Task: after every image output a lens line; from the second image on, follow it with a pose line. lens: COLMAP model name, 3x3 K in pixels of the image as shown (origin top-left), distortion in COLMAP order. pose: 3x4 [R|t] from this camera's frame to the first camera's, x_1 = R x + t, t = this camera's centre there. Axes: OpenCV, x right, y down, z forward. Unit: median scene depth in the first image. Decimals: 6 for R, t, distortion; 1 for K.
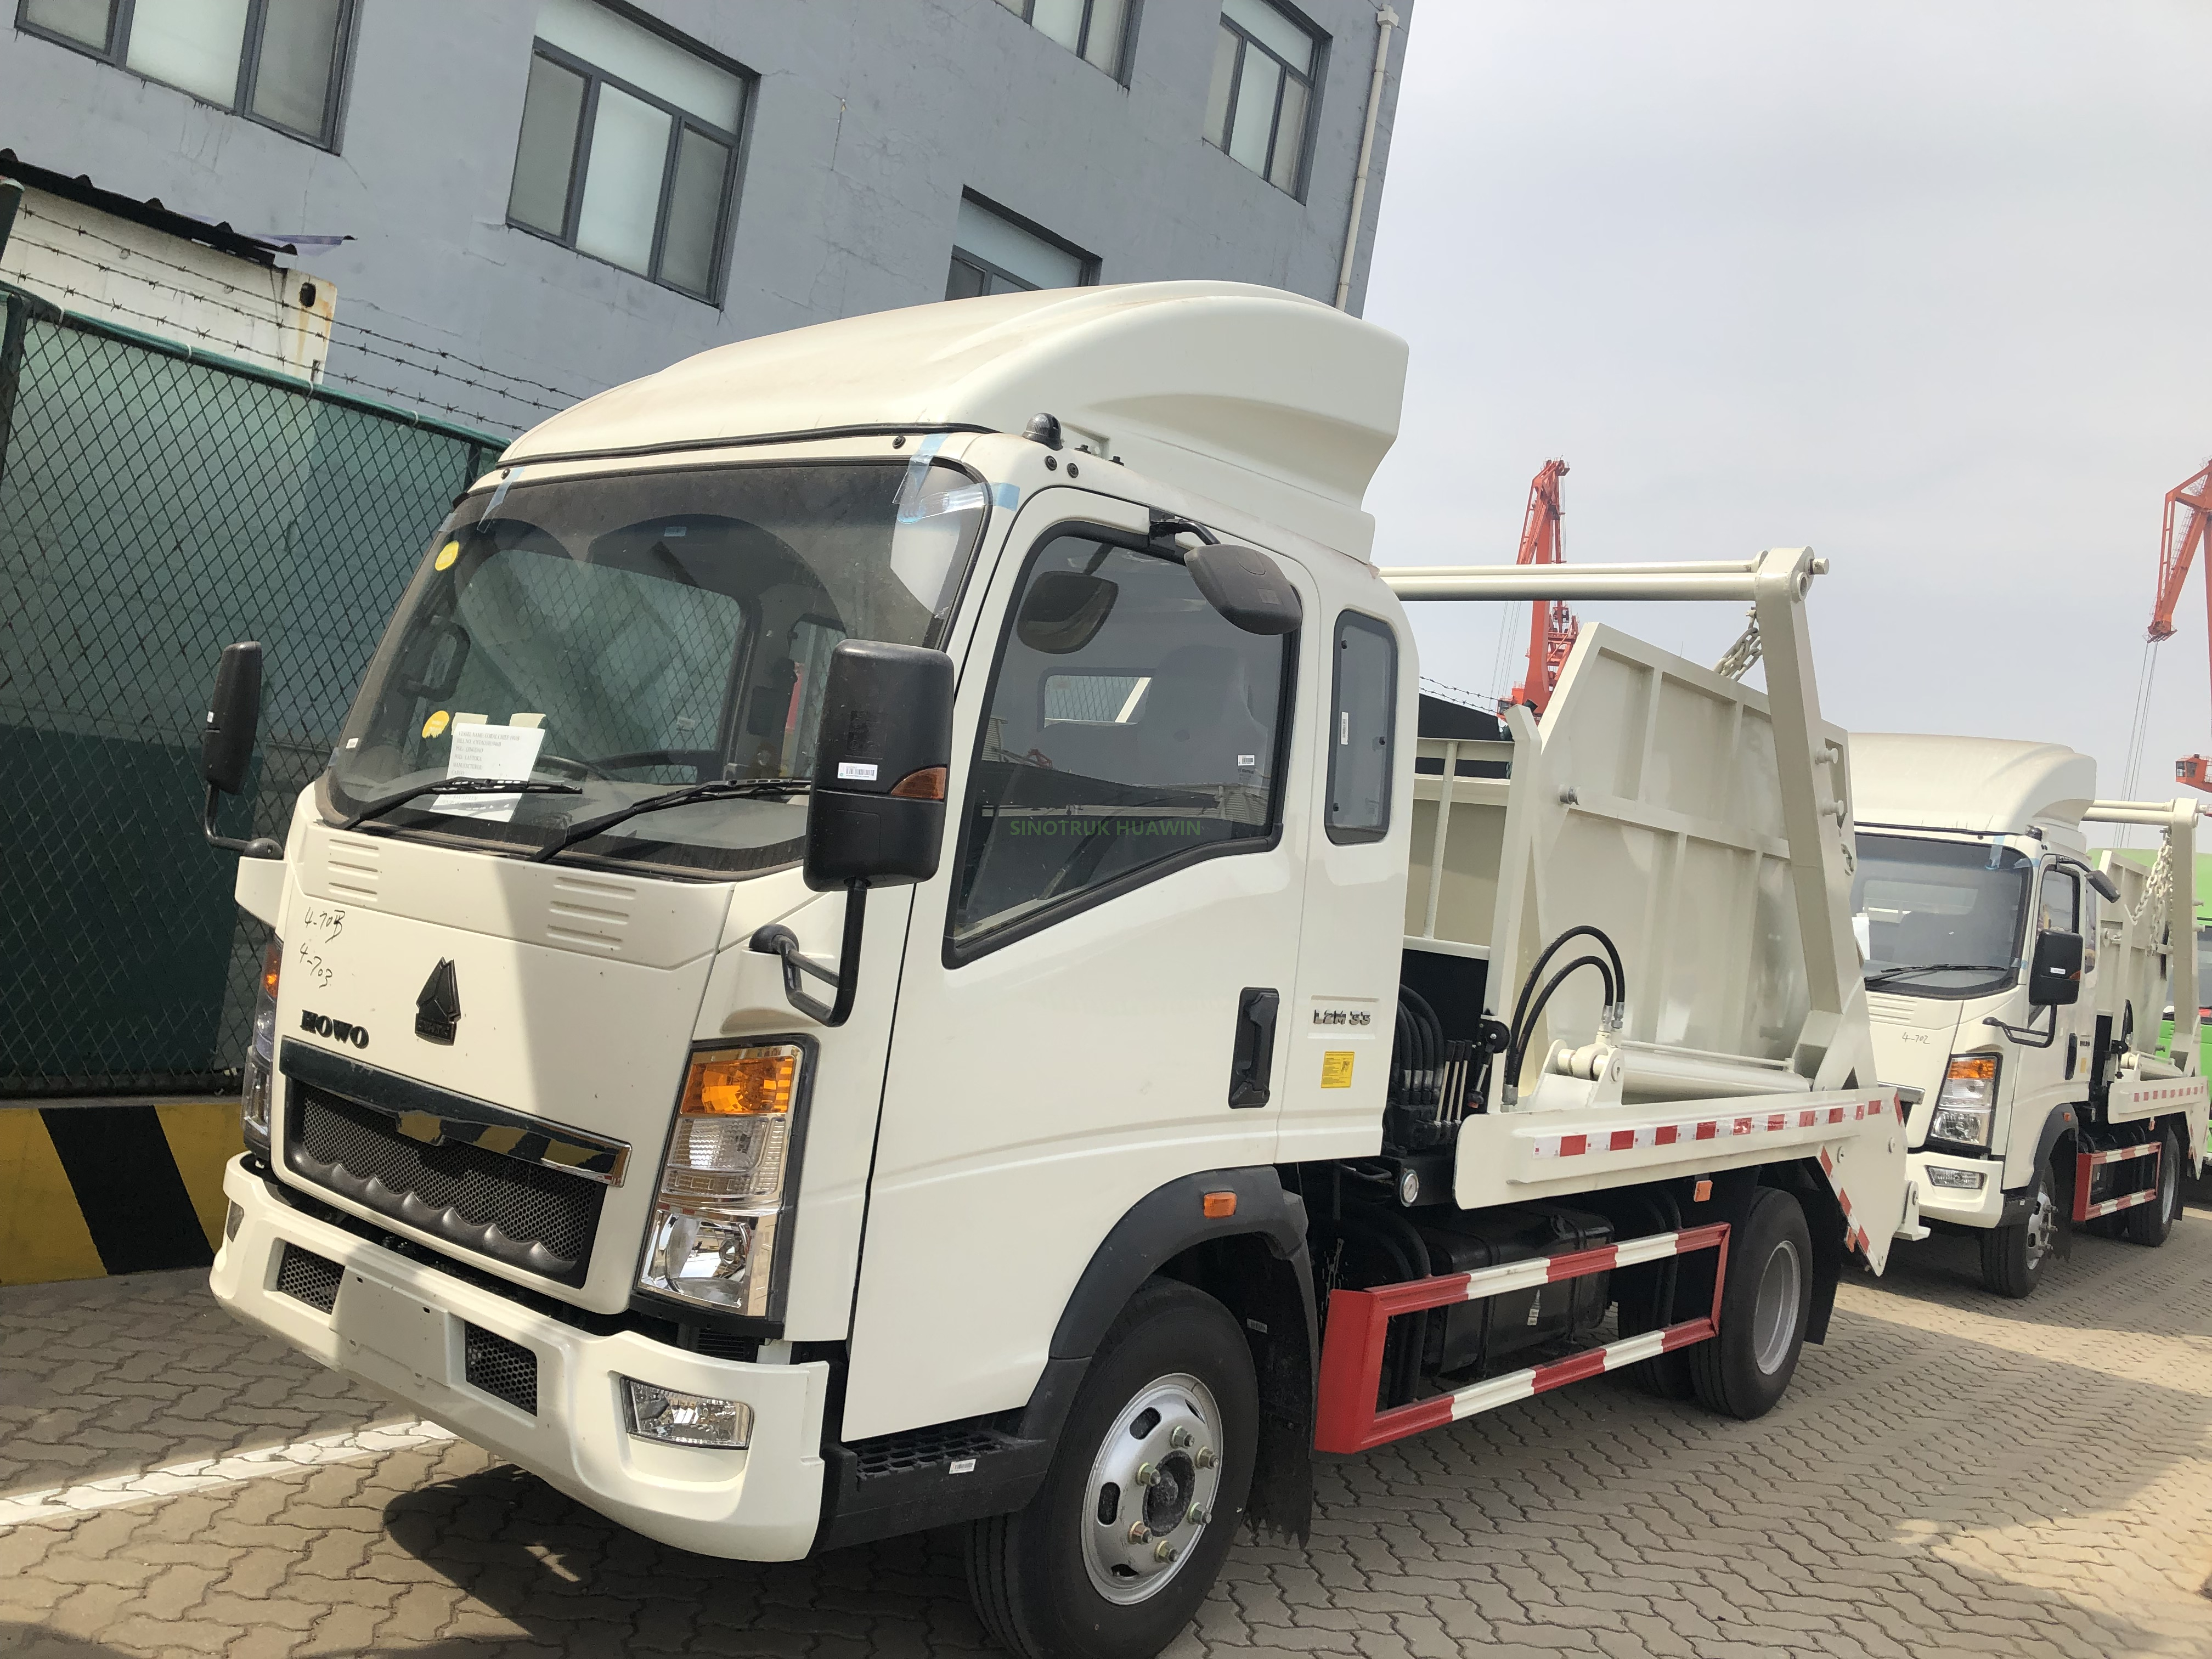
lens RADIAL K [[1823.3, 0, 1112.0], [0, 1823.3, 827.4], [0, 0, 1]] dist [0.013075, -0.003410]
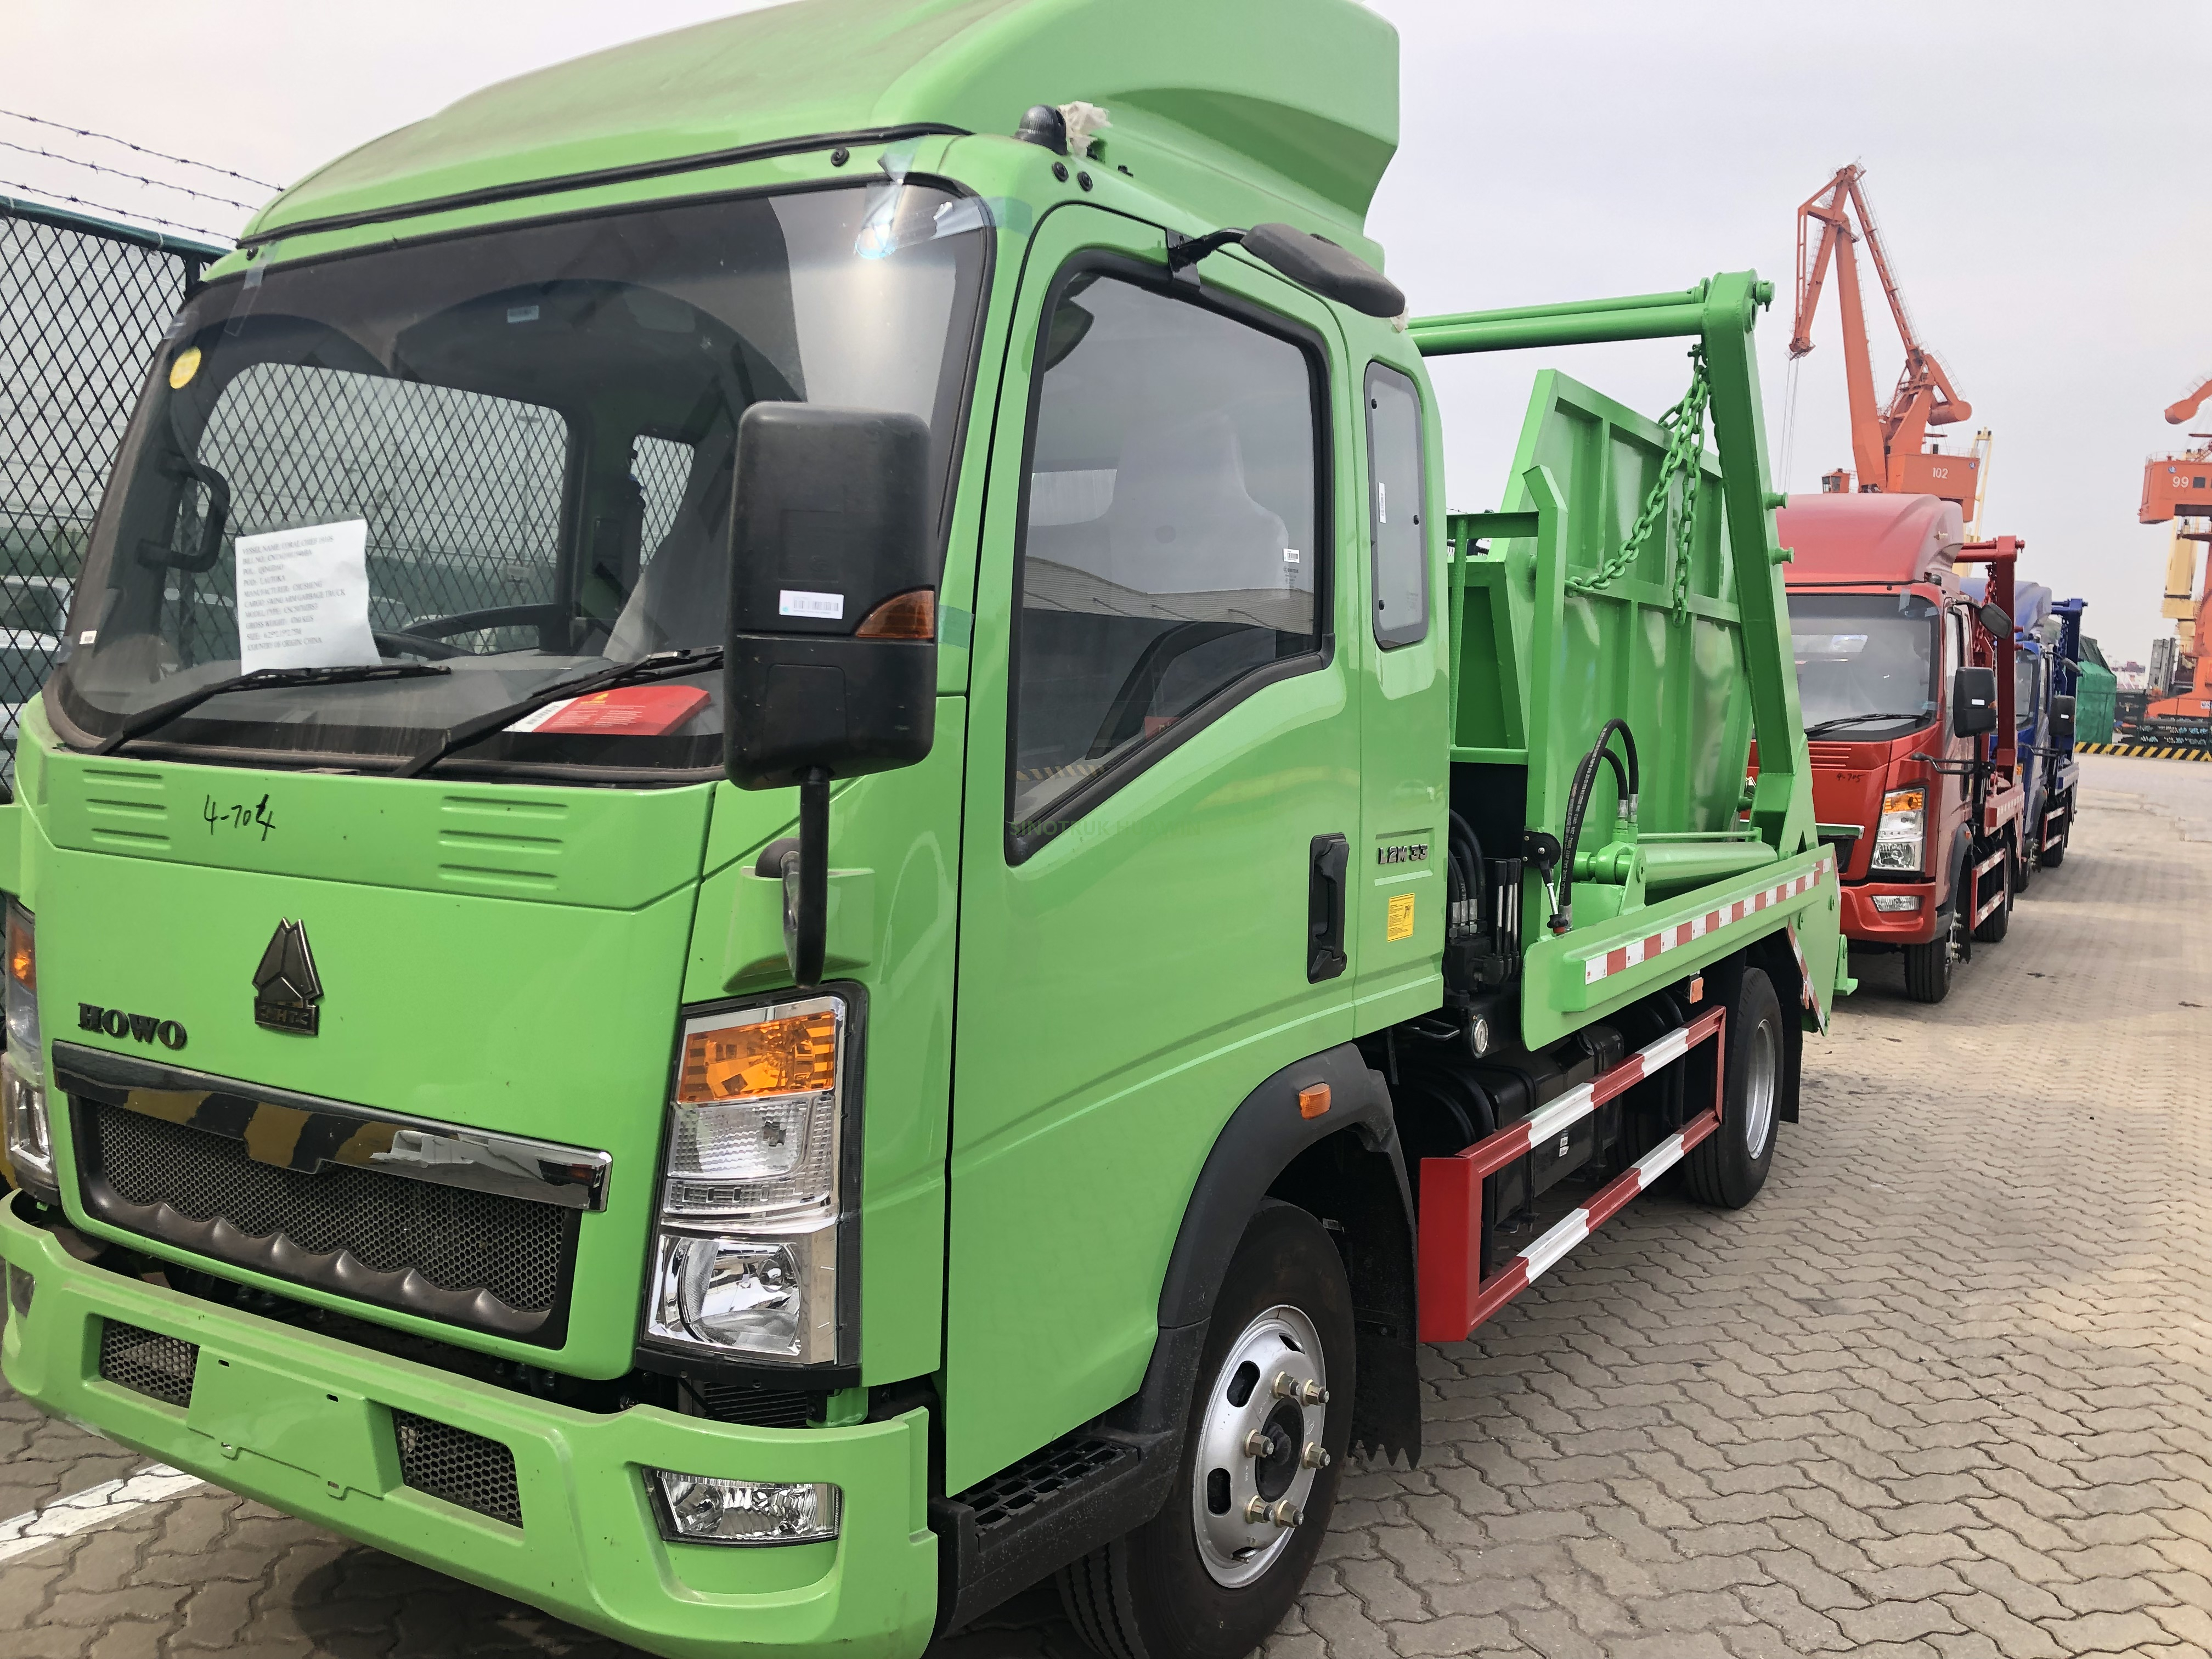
lens RADIAL K [[1767.6, 0, 1117.2], [0, 1767.6, 805.1], [0, 0, 1]] dist [-0.008246, 0.058896]
pose [[0.983778, -0.106741, 0.144179, -0.129528], [0.092395, 0.990403, 0.102791, -0.015136], [-0.153767, -0.087802, 0.984198, 0.245568]]
